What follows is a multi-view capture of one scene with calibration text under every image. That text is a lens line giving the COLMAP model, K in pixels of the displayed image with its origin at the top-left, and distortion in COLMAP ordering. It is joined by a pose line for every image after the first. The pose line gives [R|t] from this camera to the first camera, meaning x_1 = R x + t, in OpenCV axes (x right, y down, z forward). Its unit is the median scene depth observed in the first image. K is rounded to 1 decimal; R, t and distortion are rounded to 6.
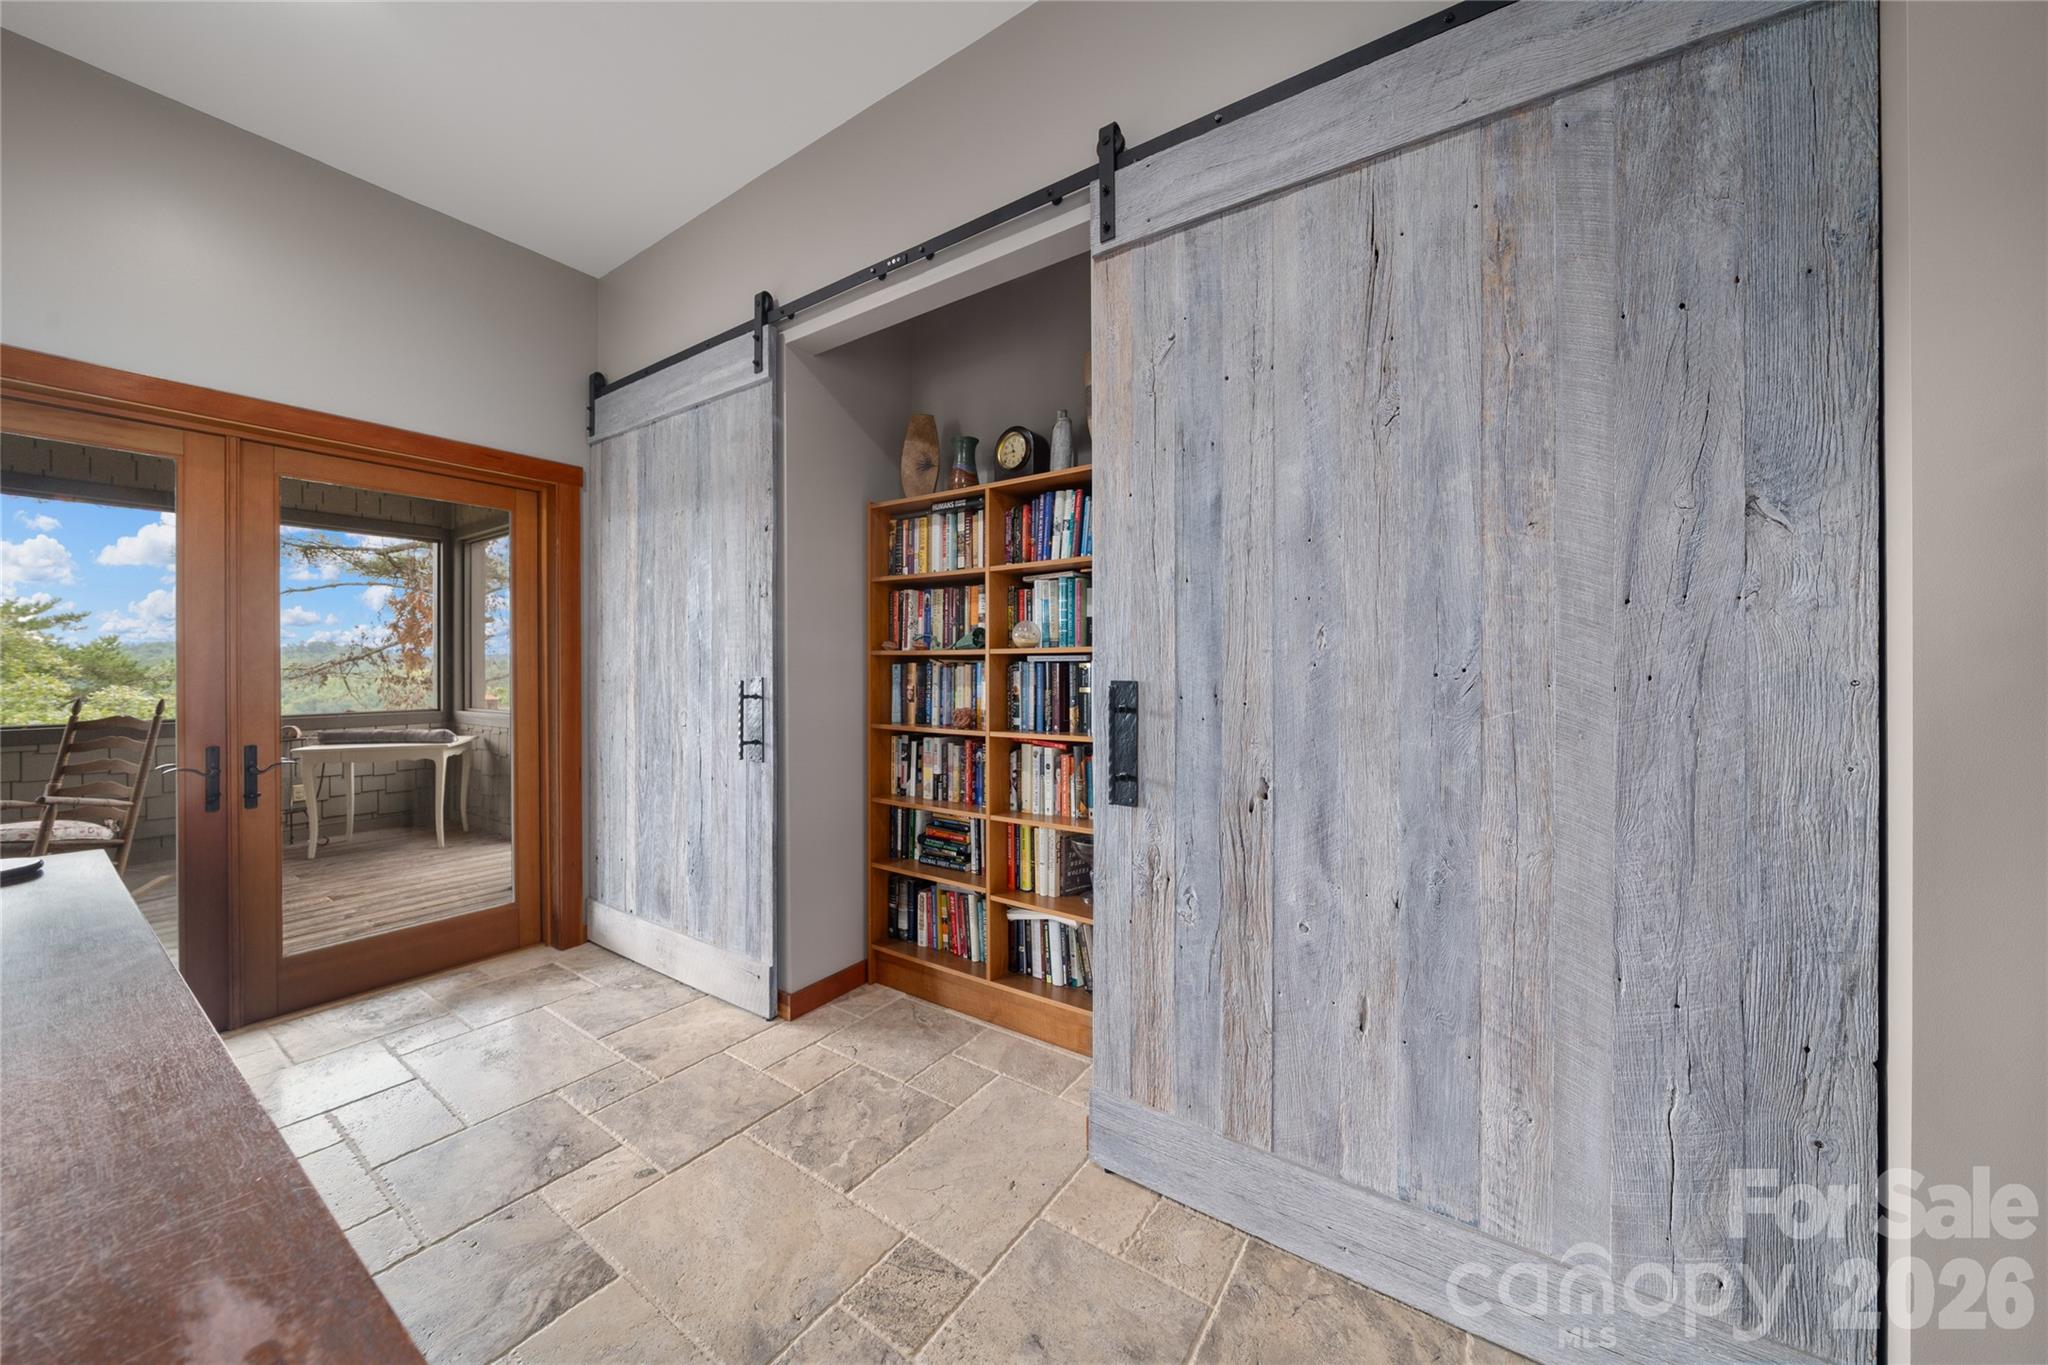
lens RADIAL K [[703.5, 0, 1021.6], [0, 703.5, 664.1], [0, 0, 1]] dist [-0.007376, -0.000013]
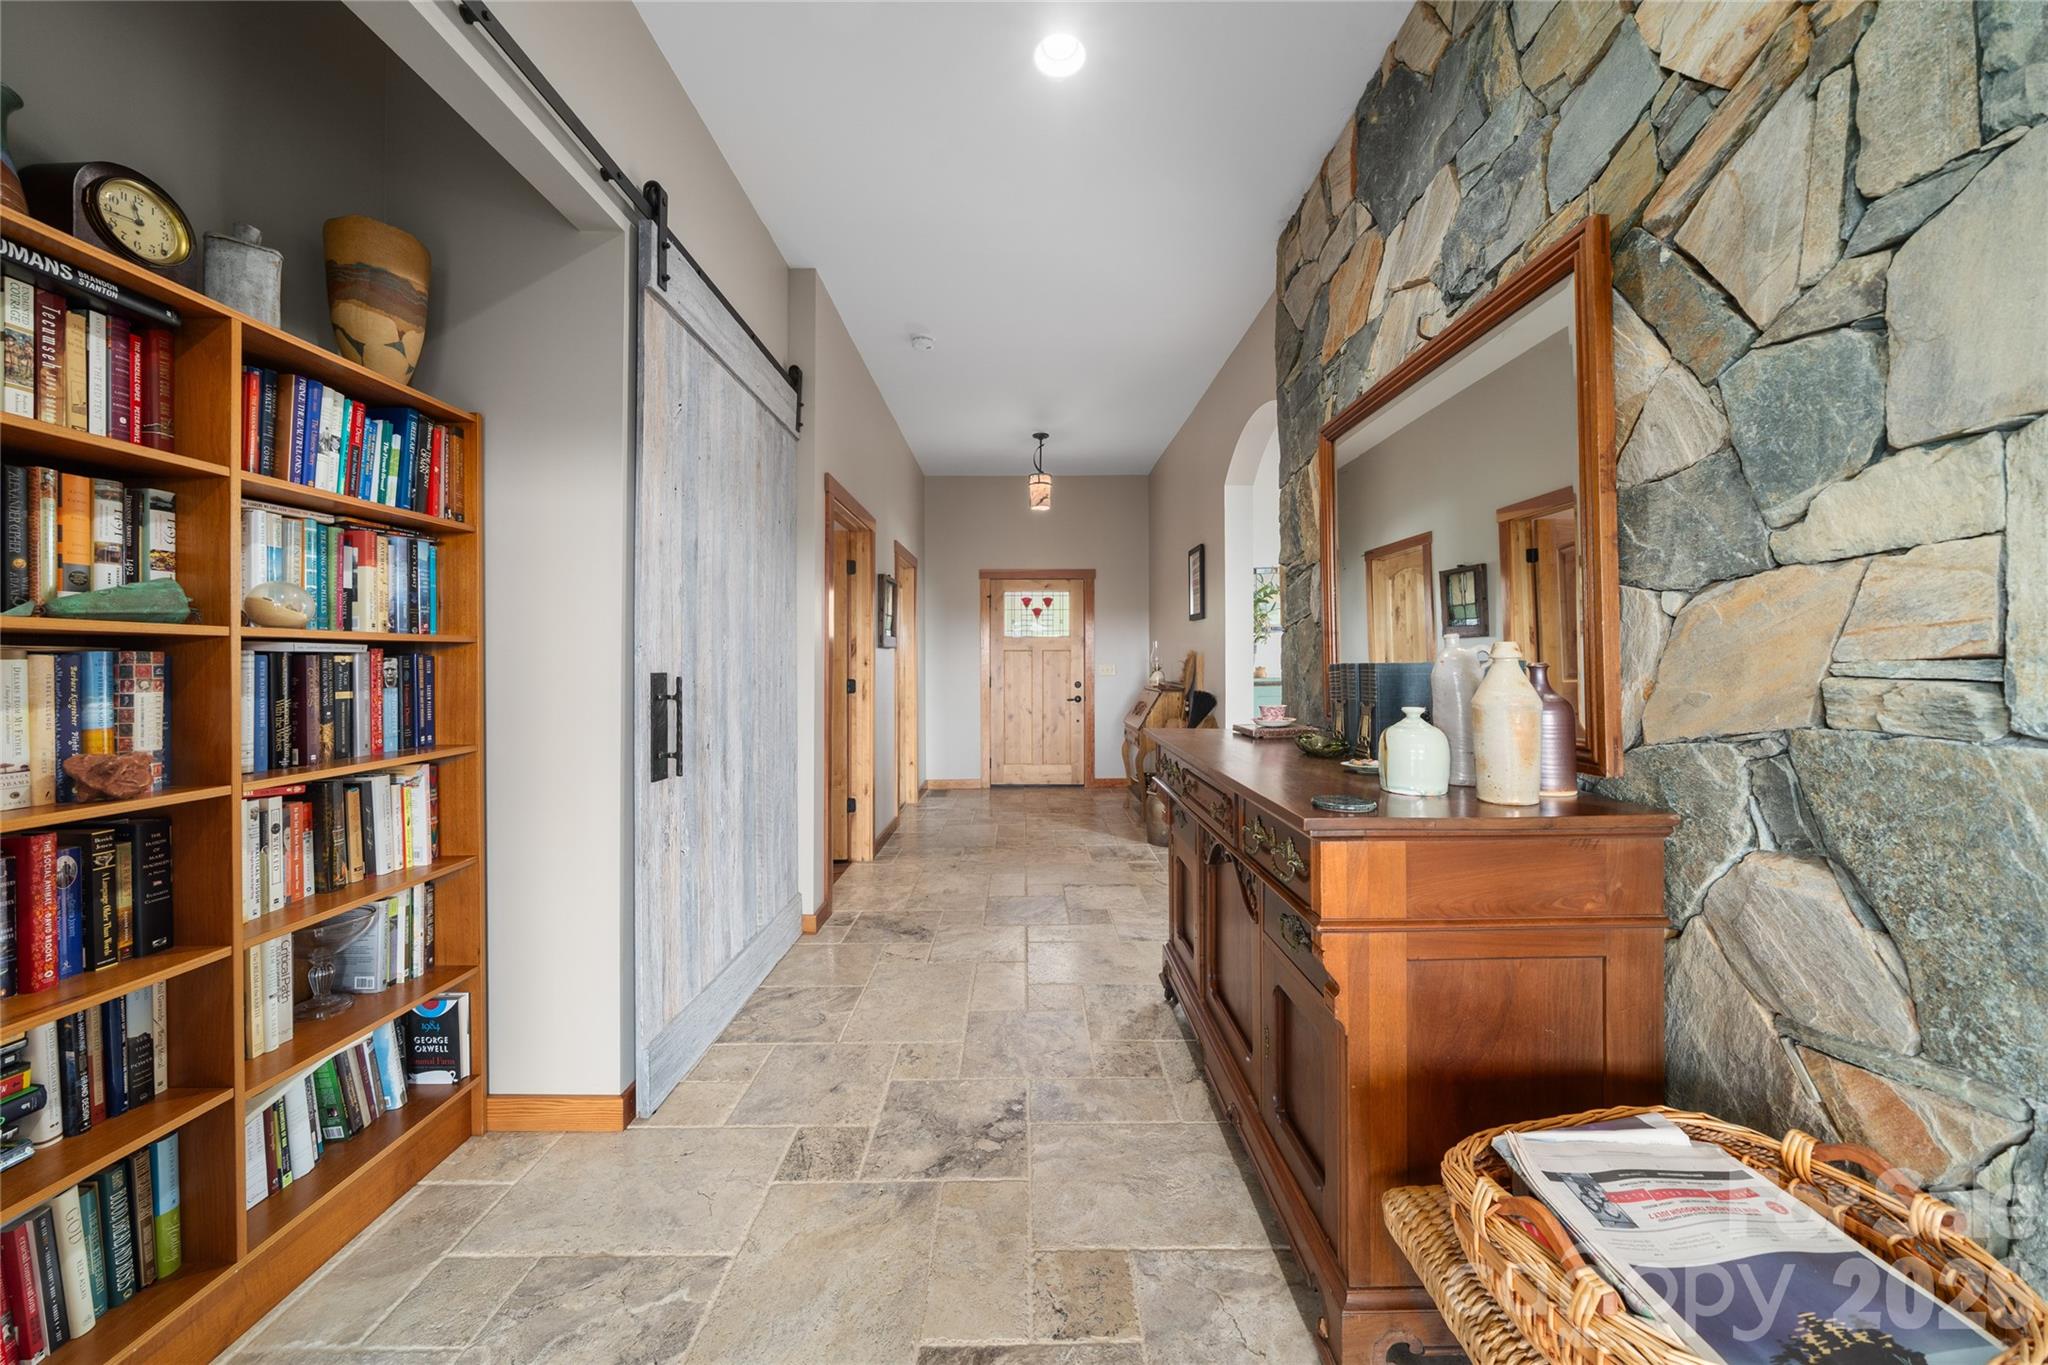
lens RADIAL K [[703.5, 0, 1027.5], [0, 703.5, 669.5], [0, 0, 1]] dist [-0.007376, -0.000013]
pose [[-0.567894, 0.000179, 0.823102, -0.802389], [0.000765, 1.000000, 0.000311, 0.011447], [-0.823101, 0.000806, -0.567894, 0.806738]]
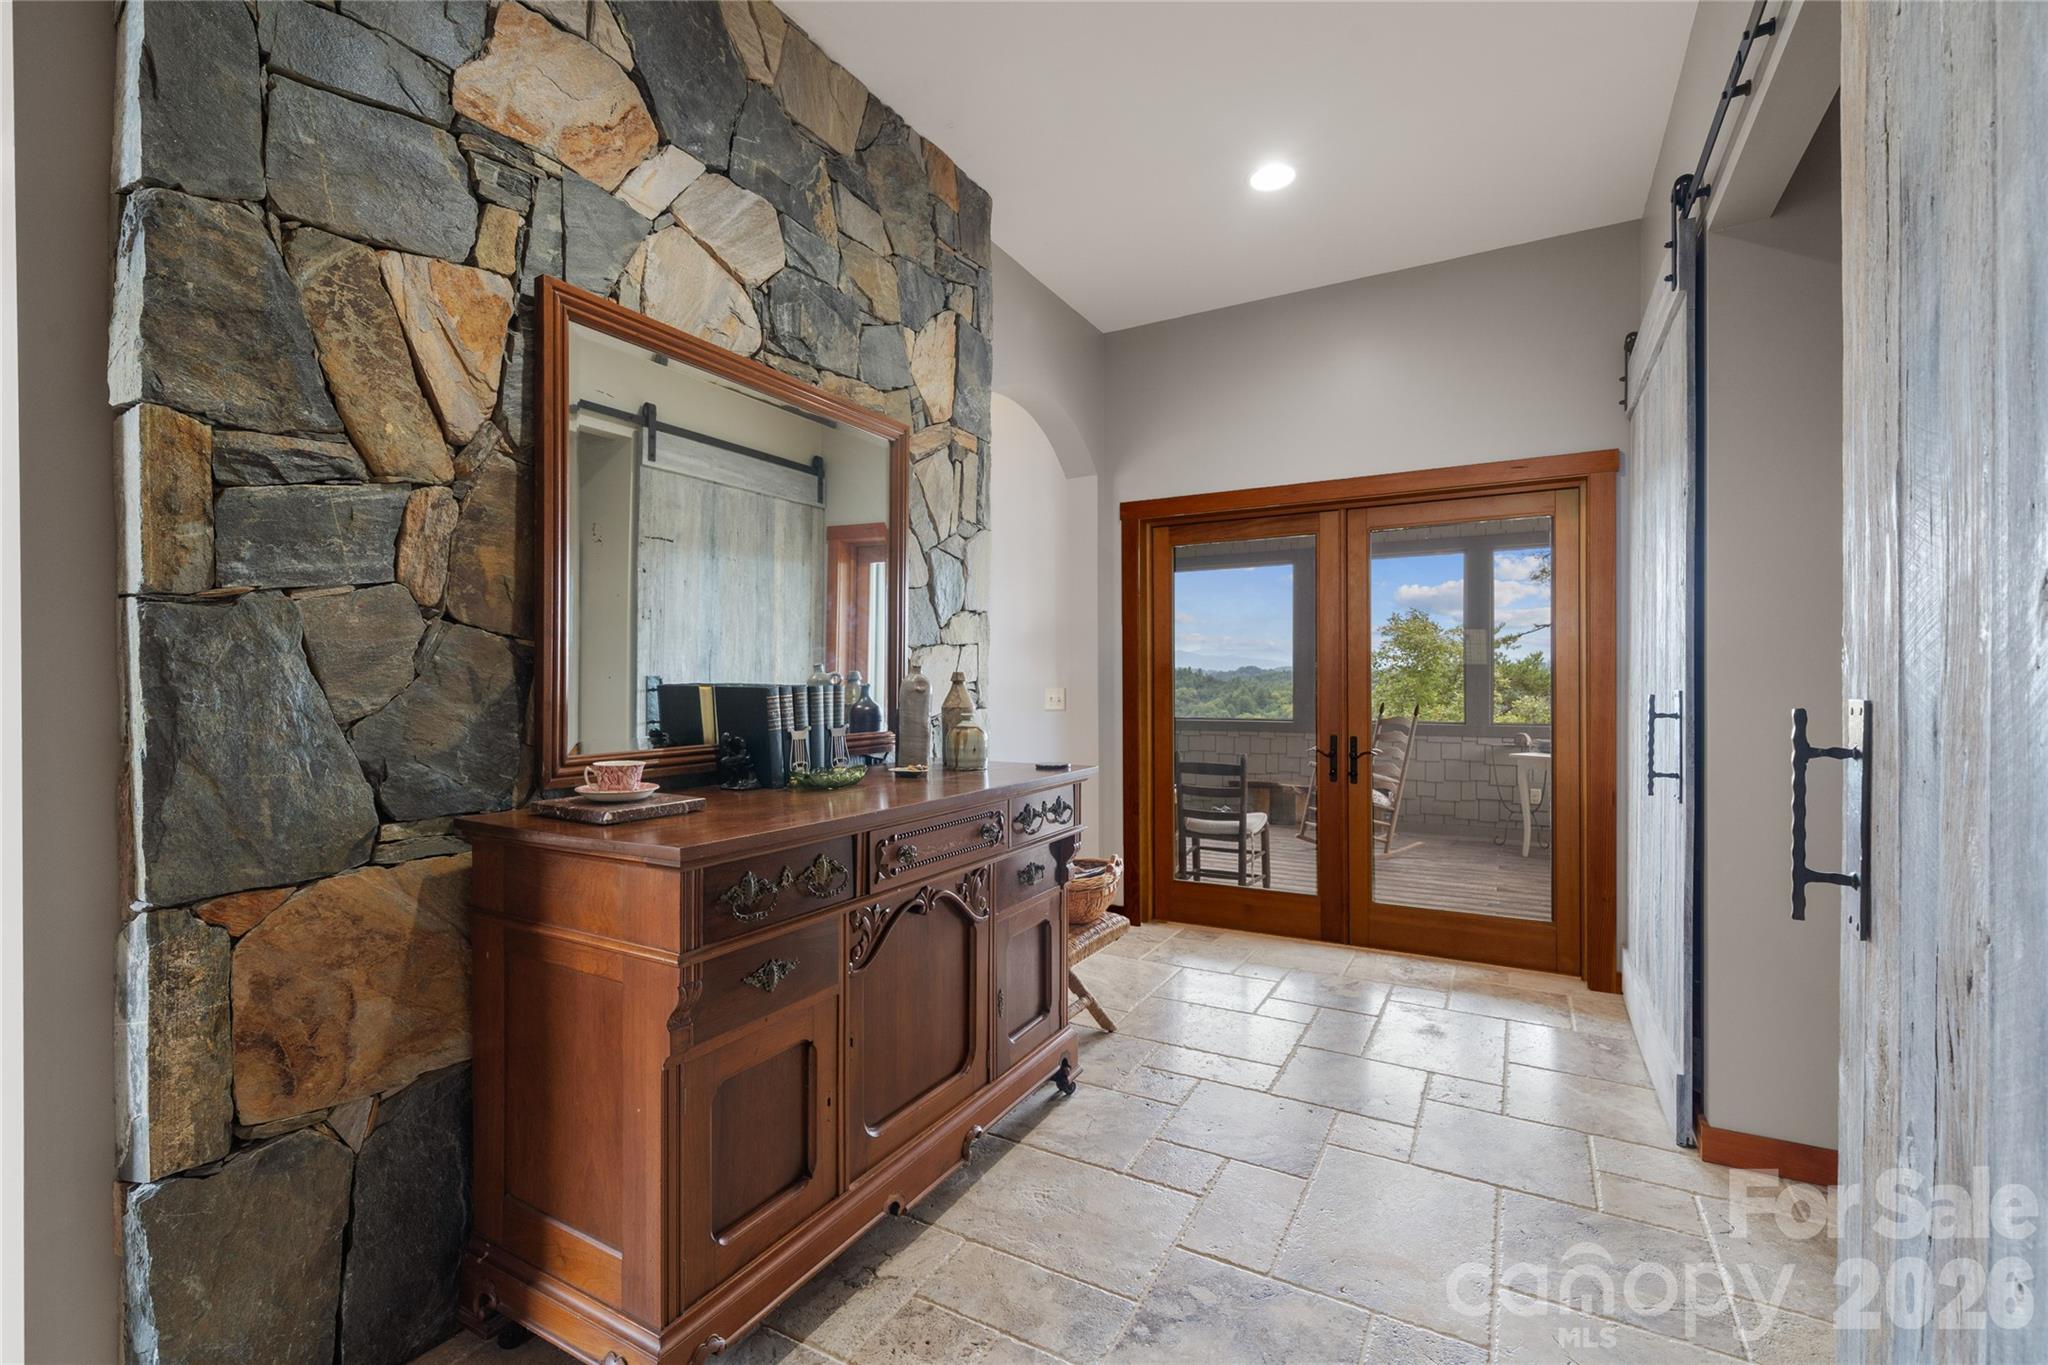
lens RADIAL K [[879.5, 0, 1020.4], [0, 879.5, 680.5], [0, 0, 1]] dist [0.000492, -0.000012]
pose [[0.079093, -0.000274, -0.996867, 0.528567], [0.005975, 0.999982, 0.000200, 0.003716], [0.996849, -0.005972, 0.079093, 0.222549]]
